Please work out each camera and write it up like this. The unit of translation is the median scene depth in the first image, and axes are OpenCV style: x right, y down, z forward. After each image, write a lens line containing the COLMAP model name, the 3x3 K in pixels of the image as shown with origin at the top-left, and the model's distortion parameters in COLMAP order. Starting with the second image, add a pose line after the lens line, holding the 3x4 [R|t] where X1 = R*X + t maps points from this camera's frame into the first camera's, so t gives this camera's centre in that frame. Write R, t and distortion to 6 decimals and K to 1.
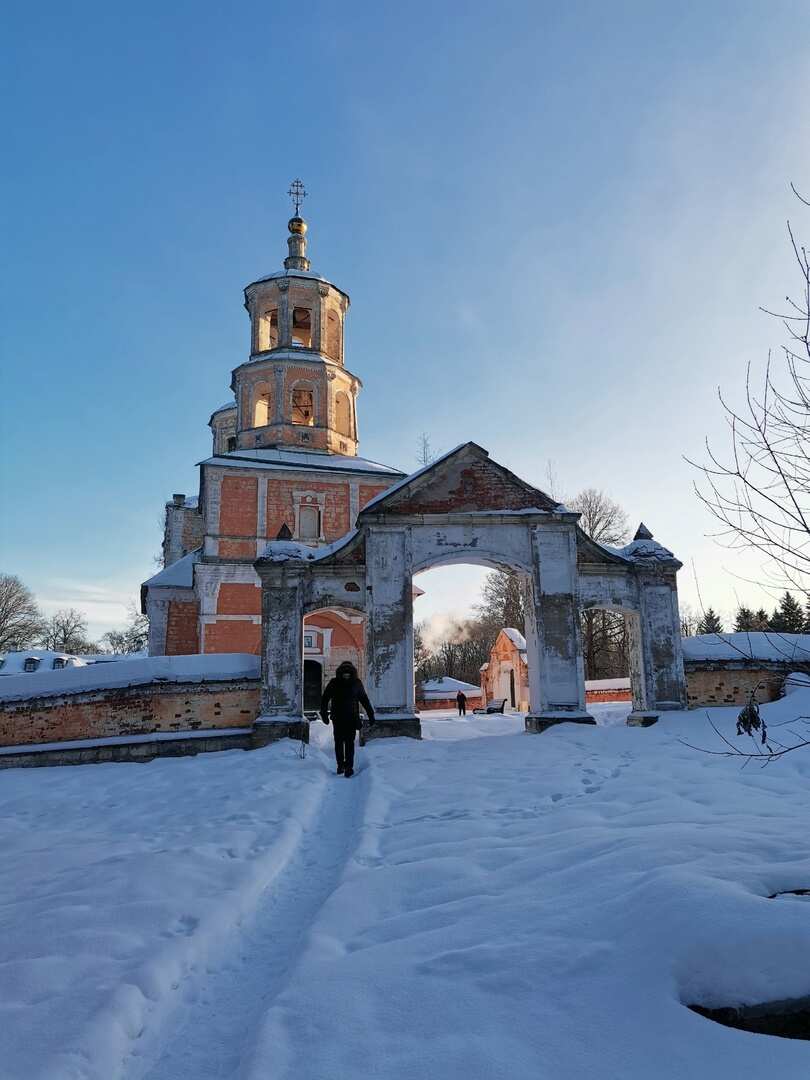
lens RADIAL K [[805.7, 0, 433.4], [0, 805.7, 540.6], [0, 0, 1]] dist [0.117515, -0.225203]
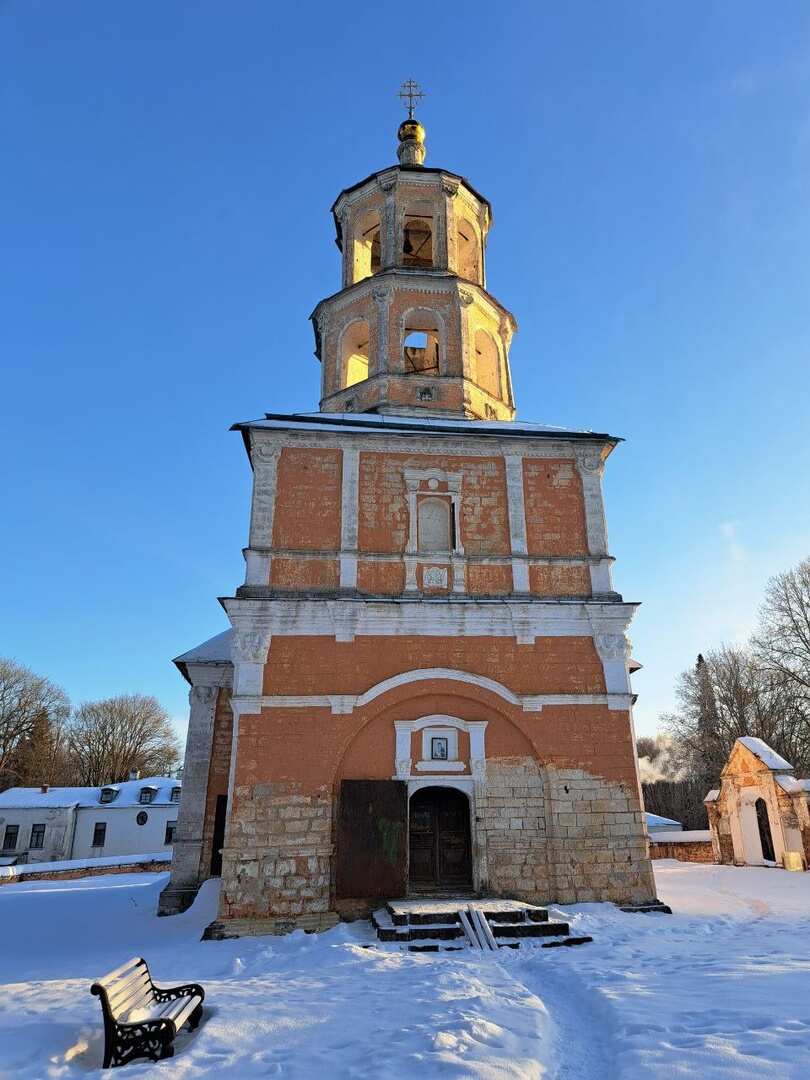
lens RADIAL K [[805.7, 0, 433.4], [0, 805.7, 540.6], [0, 0, 1]] dist [0.117515, -0.225203]
pose [[0.981585, -0.064767, -0.179711, -0.052949], [0.037646, 0.987906, -0.150412, 0.064539], [0.187279, 0.140877, 0.972152, 0.433527]]
